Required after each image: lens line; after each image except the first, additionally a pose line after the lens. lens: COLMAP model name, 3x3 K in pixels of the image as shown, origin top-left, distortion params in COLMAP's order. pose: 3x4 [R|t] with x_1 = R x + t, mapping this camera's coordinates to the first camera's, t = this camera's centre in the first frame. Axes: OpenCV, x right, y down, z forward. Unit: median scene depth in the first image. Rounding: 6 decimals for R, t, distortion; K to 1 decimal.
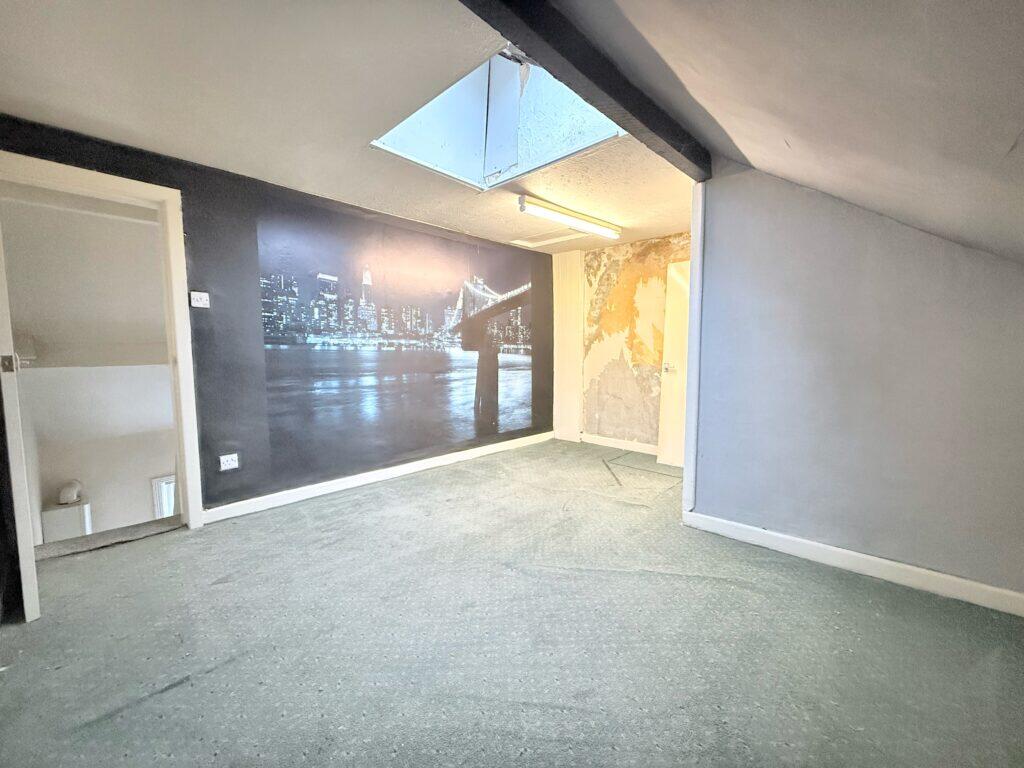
lens RADIAL K [[407.4, 0, 509.5], [0, 407.4, 384.5], [0, 0, 1]] dist [-0.000836, 0.000154]
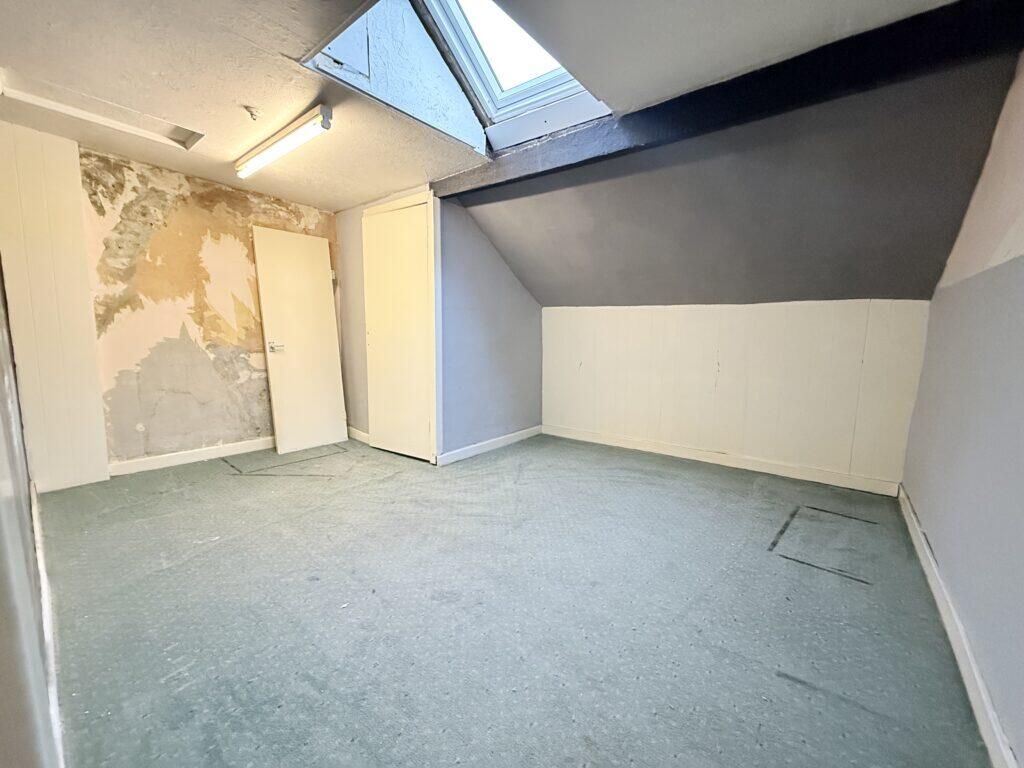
lens RADIAL K [[407.4, 0, 509.5], [0, 407.4, 384.5], [0, 0, 1]] dist [-0.000836, 0.000154]
pose [[-0.070348, -0.120154, 0.990260, -0.485069], [0.065777, 0.990000, 0.124796, -0.033599], [-0.995351, 0.073916, -0.061741, 0.493595]]
